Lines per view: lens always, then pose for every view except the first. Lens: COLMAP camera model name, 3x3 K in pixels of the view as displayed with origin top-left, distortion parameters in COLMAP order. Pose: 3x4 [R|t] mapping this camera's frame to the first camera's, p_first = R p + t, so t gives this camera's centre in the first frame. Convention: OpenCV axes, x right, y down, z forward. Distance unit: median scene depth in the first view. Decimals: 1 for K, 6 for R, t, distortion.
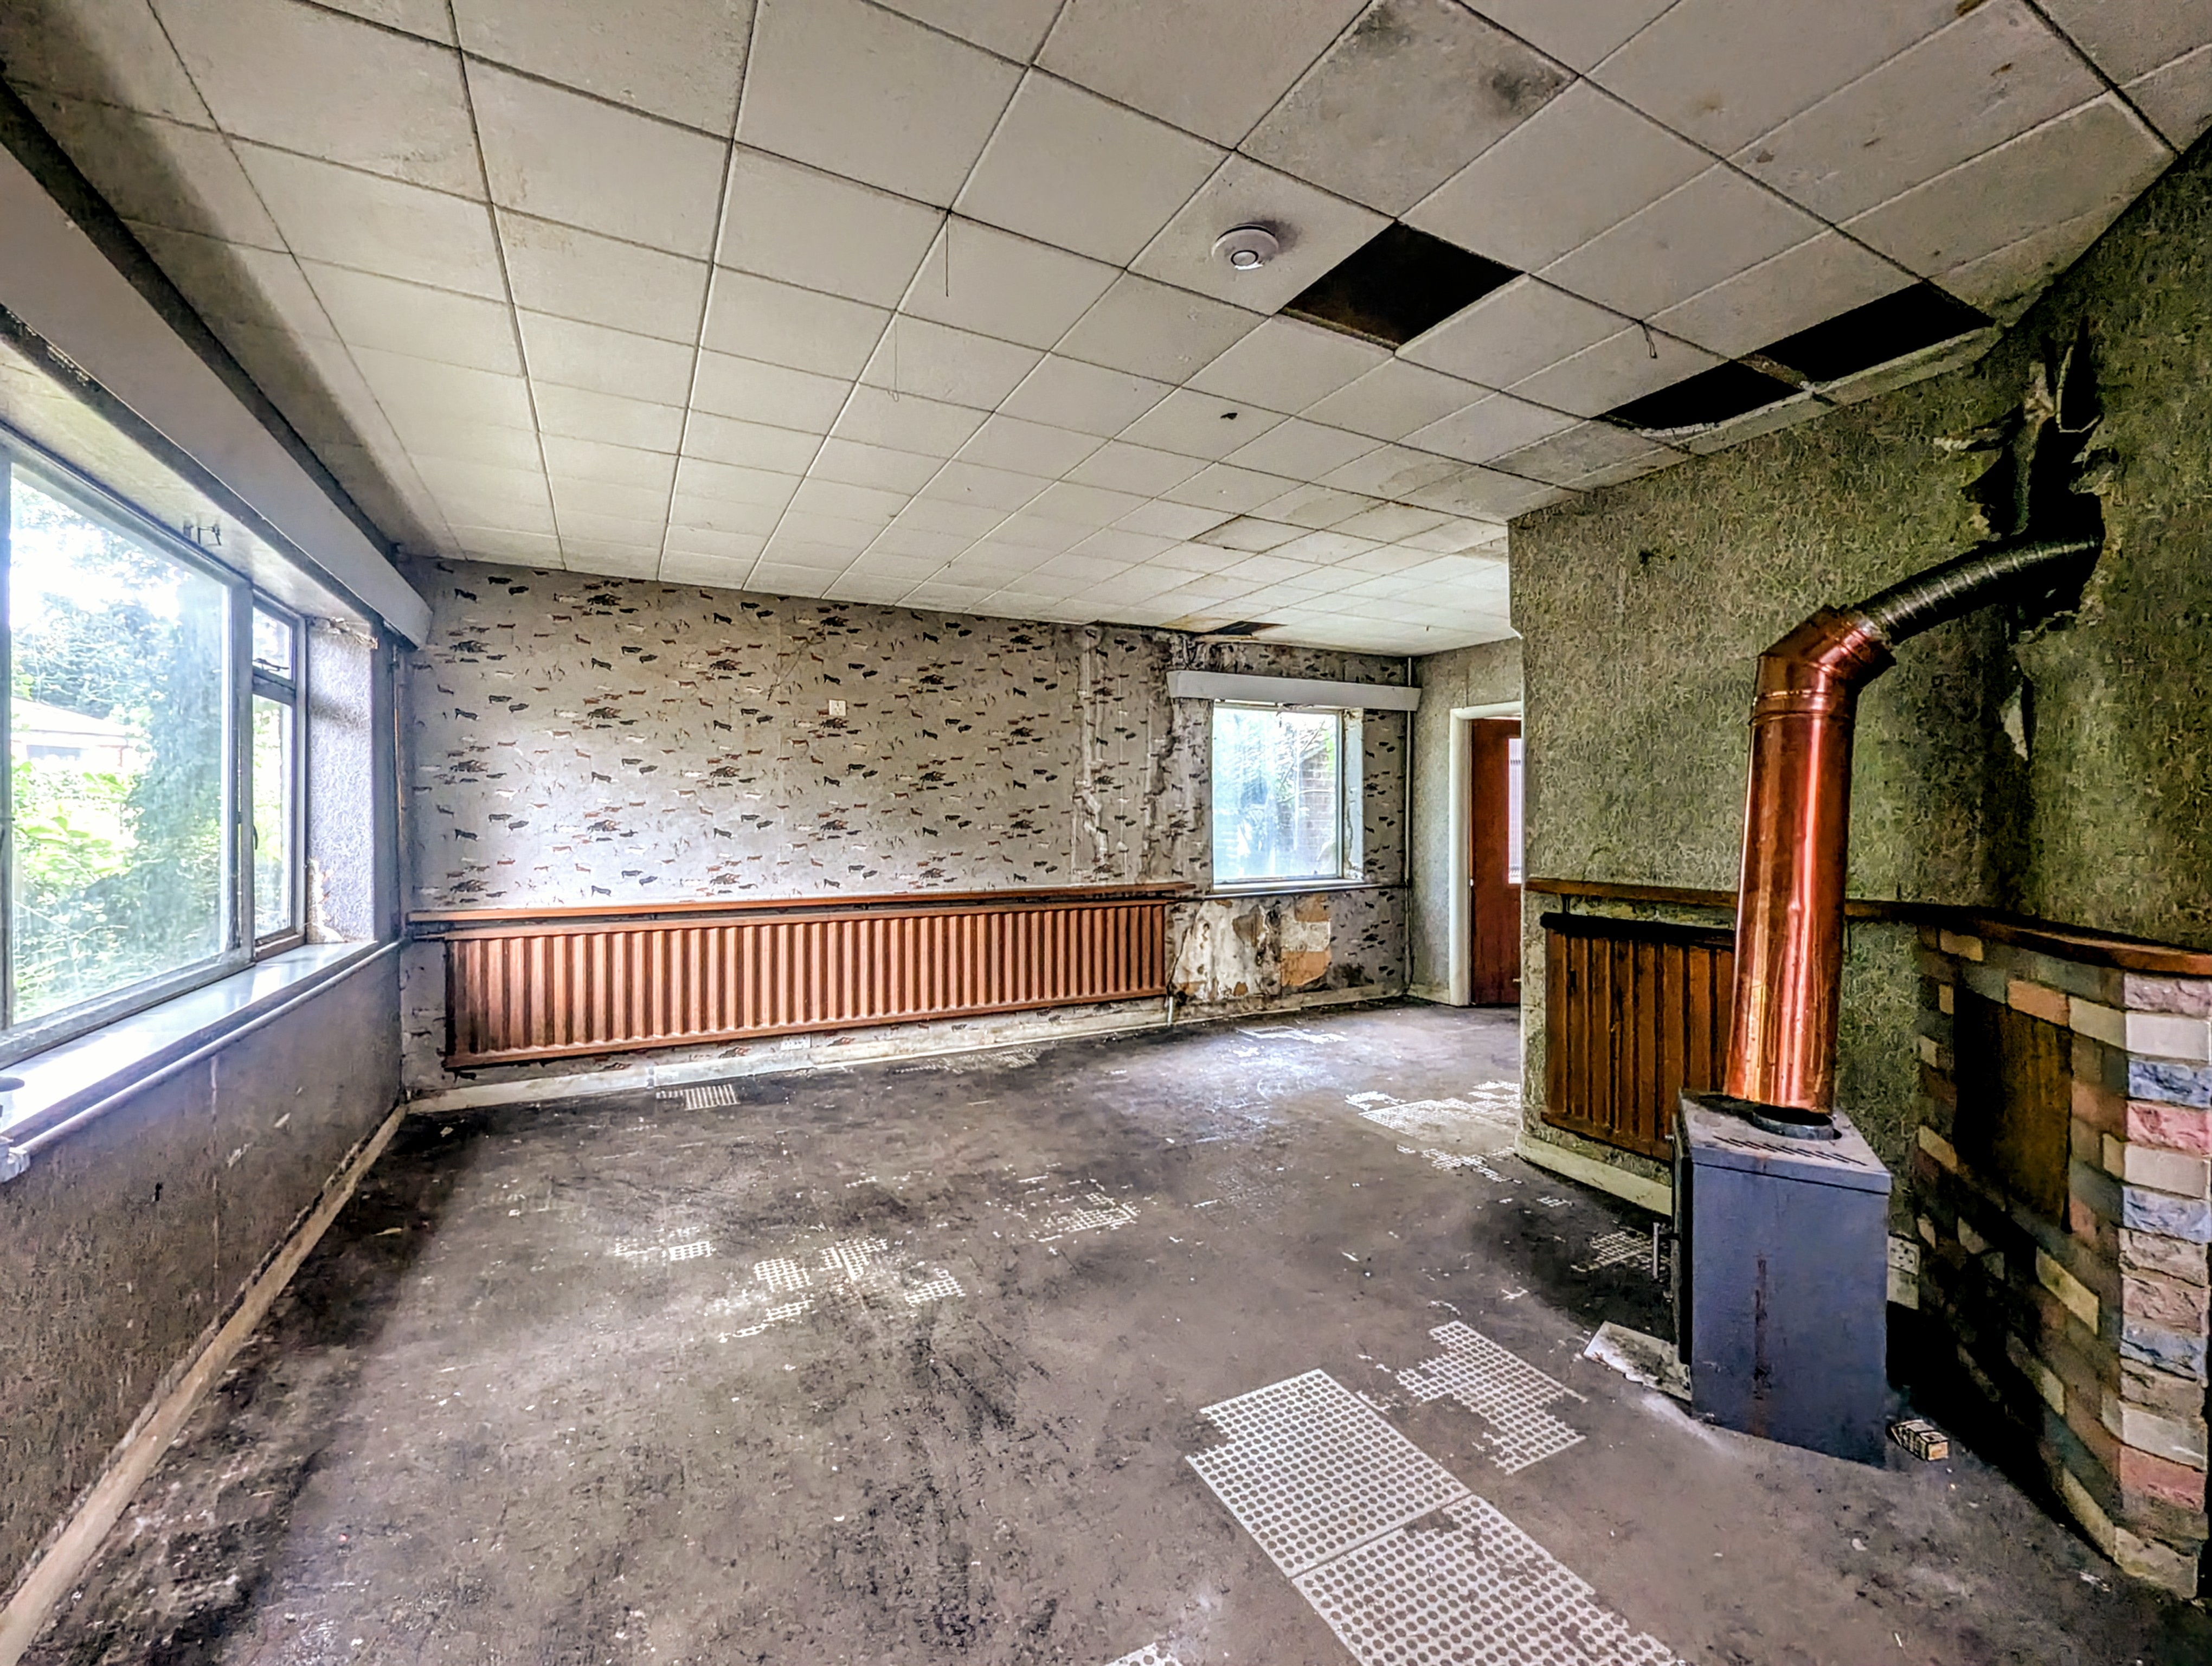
lens RADIAL K [[919.3, 0, 1099.6], [0, 919.3, 826.4], [0, 0, 1]] dist [-0.002075, 0.000135]
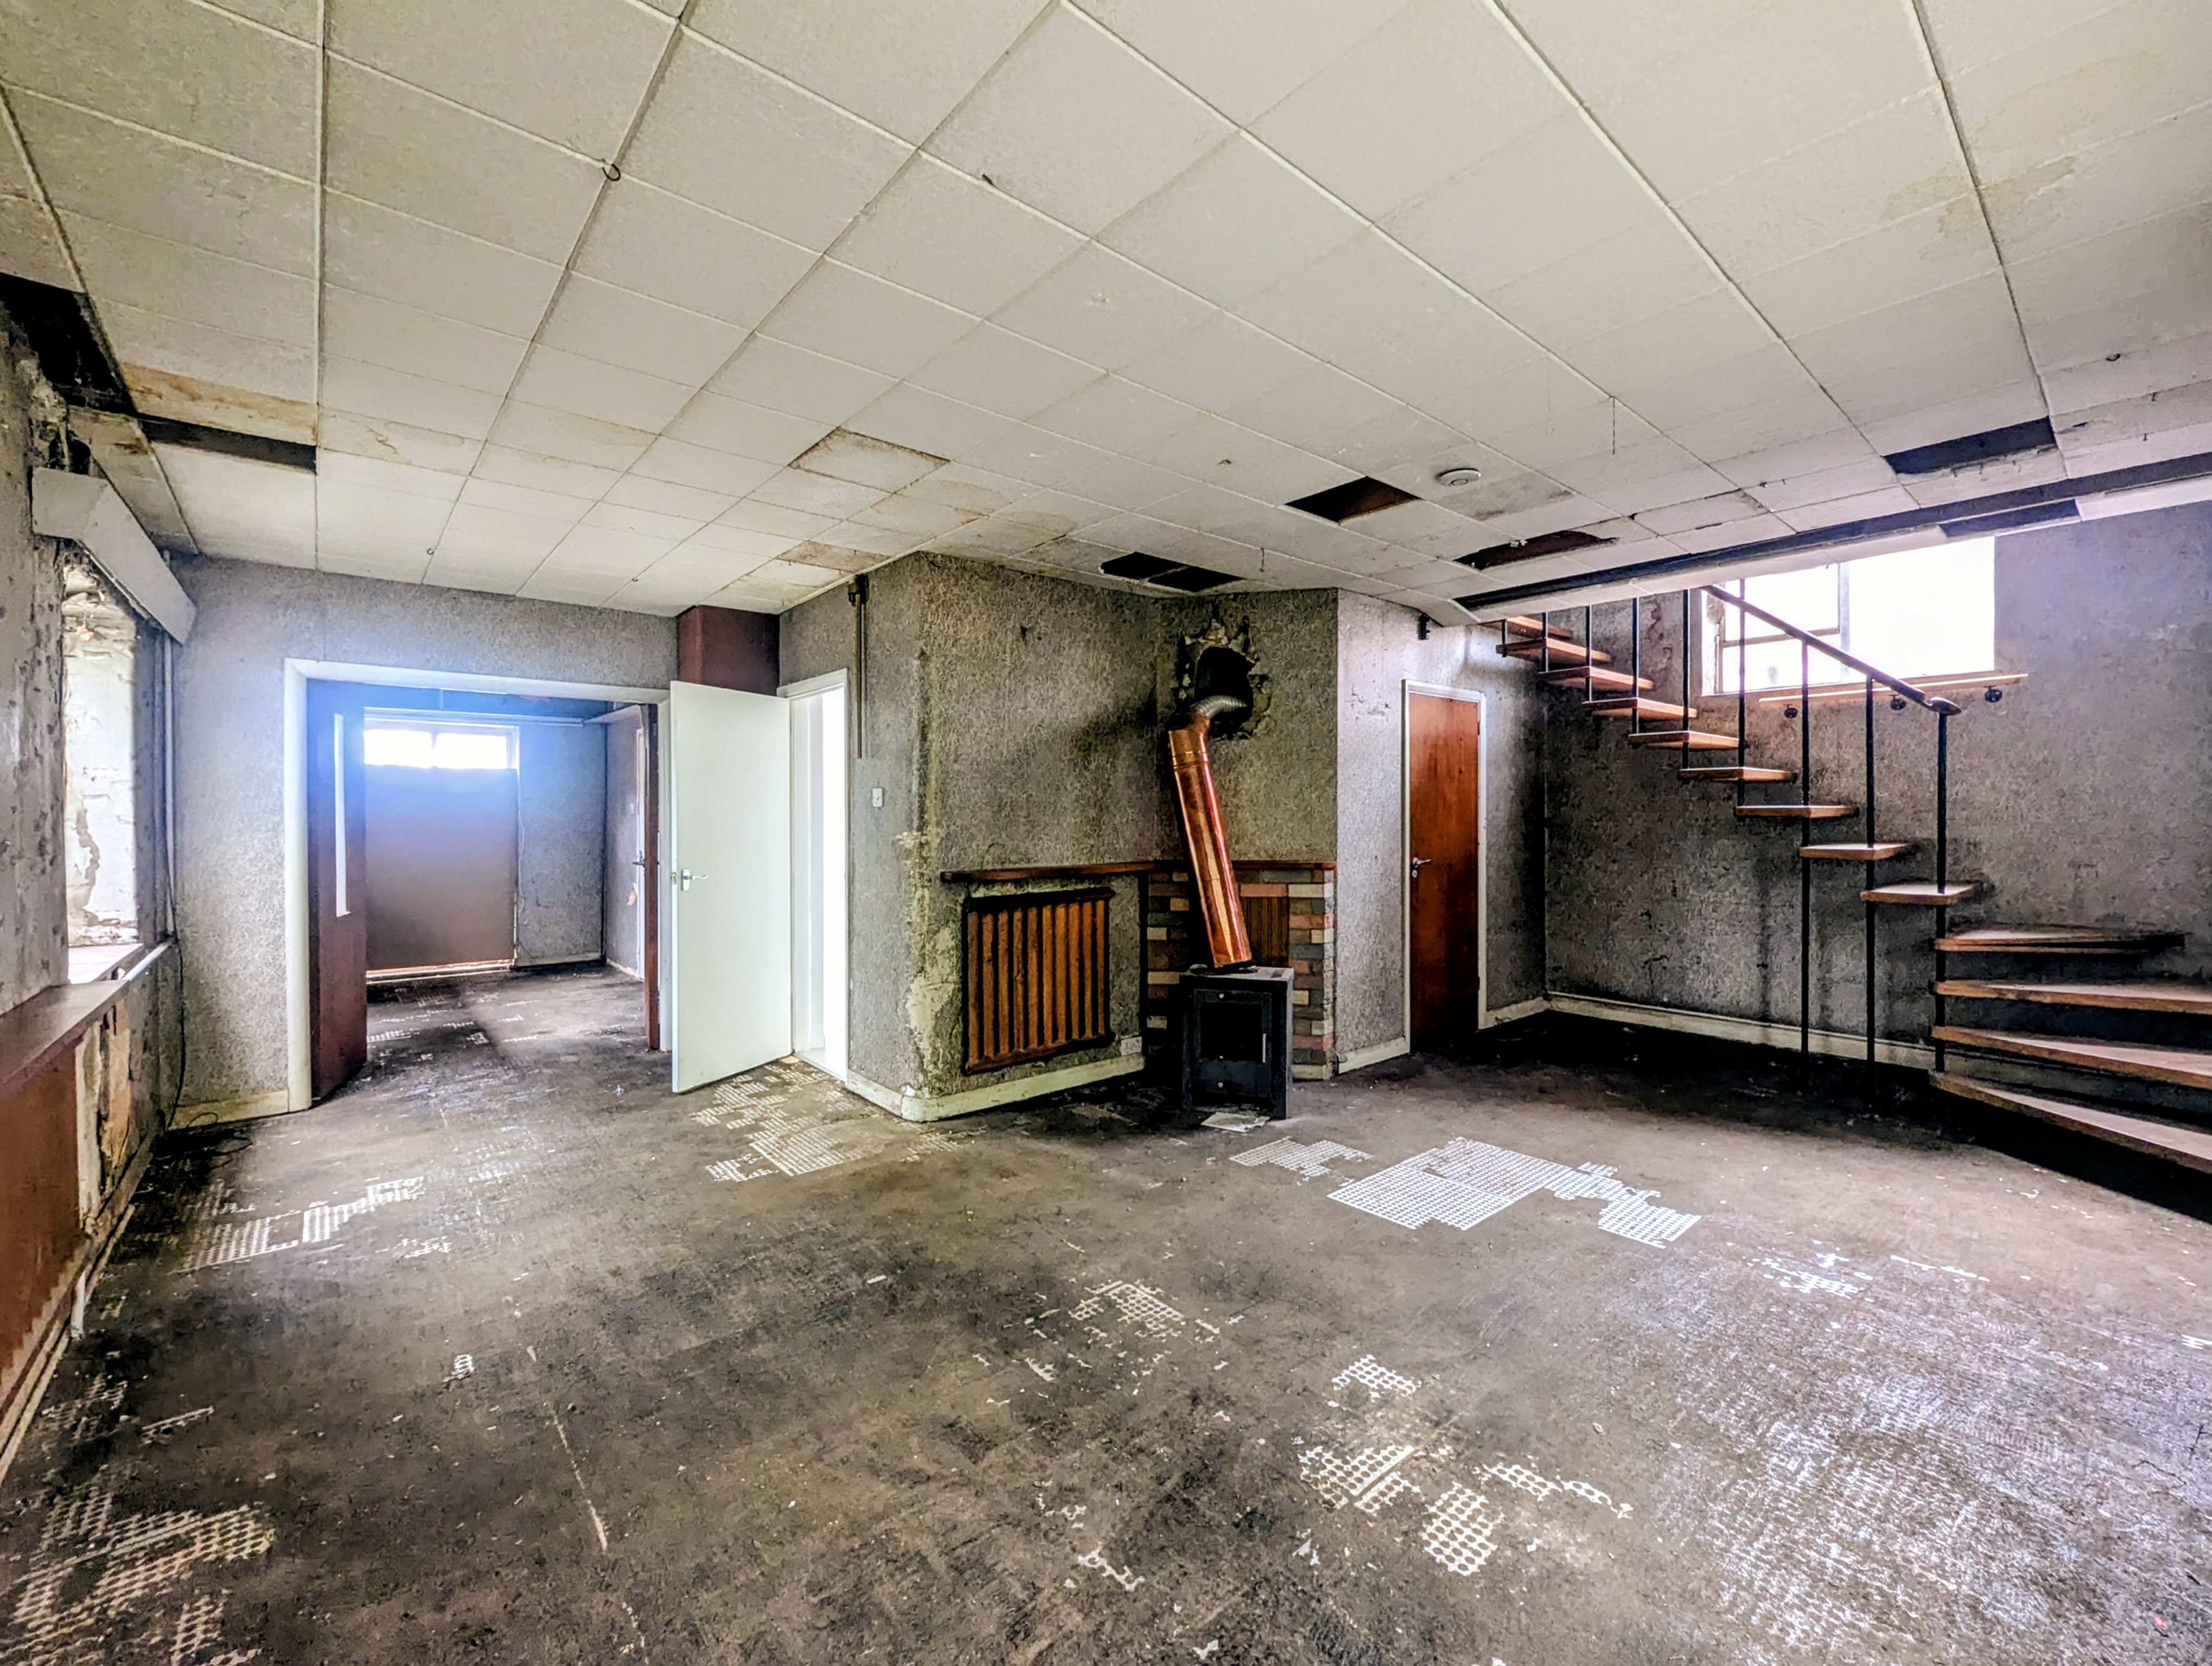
lens RADIAL K [[919.3, 0, 1111.2], [0, 919.3, 831.6], [0, 0, 1]] dist [-0.002075, 0.000135]
pose [[-0.229852, -0.017551, 0.973067, -0.790545], [0.015903, 0.999636, 0.021786, -0.019000], [-0.973096, 0.020482, -0.229490, 1.196598]]
